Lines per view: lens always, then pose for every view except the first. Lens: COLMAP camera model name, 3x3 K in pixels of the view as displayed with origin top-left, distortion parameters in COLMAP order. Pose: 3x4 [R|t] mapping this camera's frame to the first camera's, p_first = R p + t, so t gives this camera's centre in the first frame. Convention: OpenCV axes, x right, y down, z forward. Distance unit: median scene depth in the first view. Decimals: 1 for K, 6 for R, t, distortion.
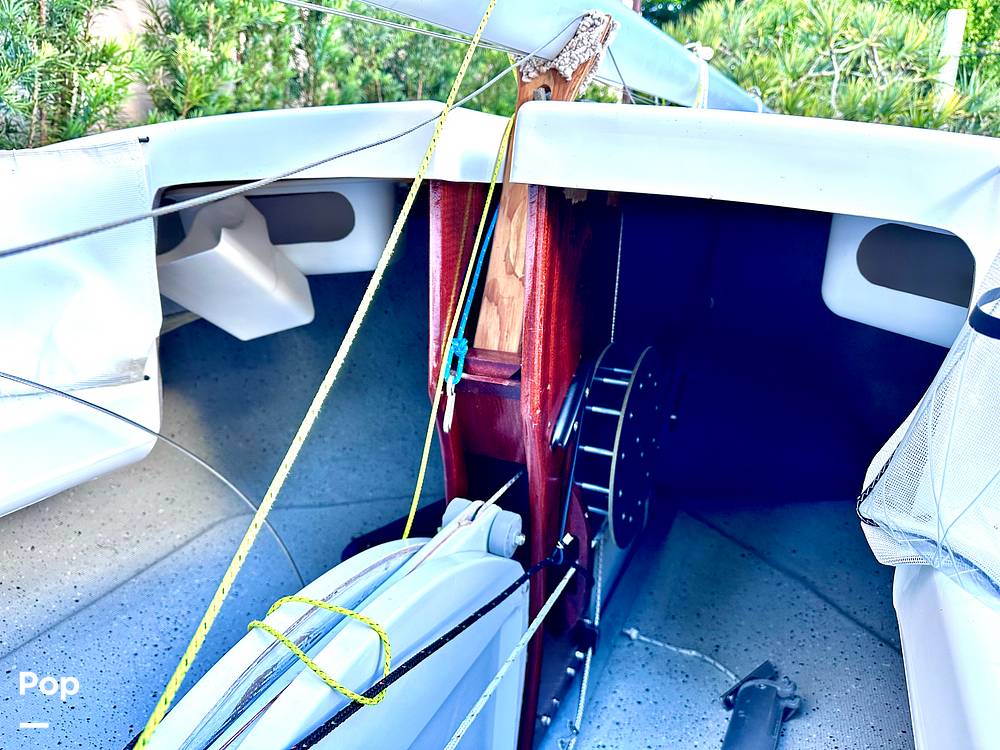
lens RADIAL K [[699.8, 0, 504.4], [0, 699.8, 372.5], [0, 0, 1]] dist [0.079058, -0.115341]
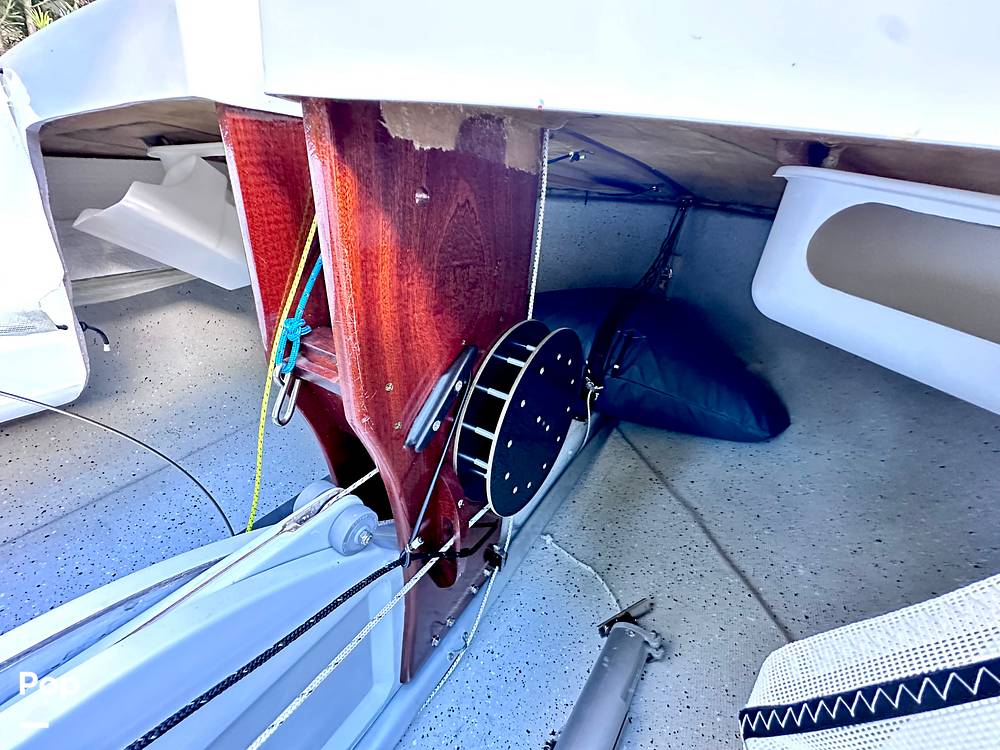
lens RADIAL K [[395.3, 0, 500.0], [0, 395.3, 375.0], [0, 0, 1]] dist [-0.002138, 0.000067]
pose [[0.988882, 0.093805, -0.115385, 0.180821], [-0.070774, 0.979308, 0.189598, -0.067477], [0.130782, -0.179324, 0.975058, 0.410500]]
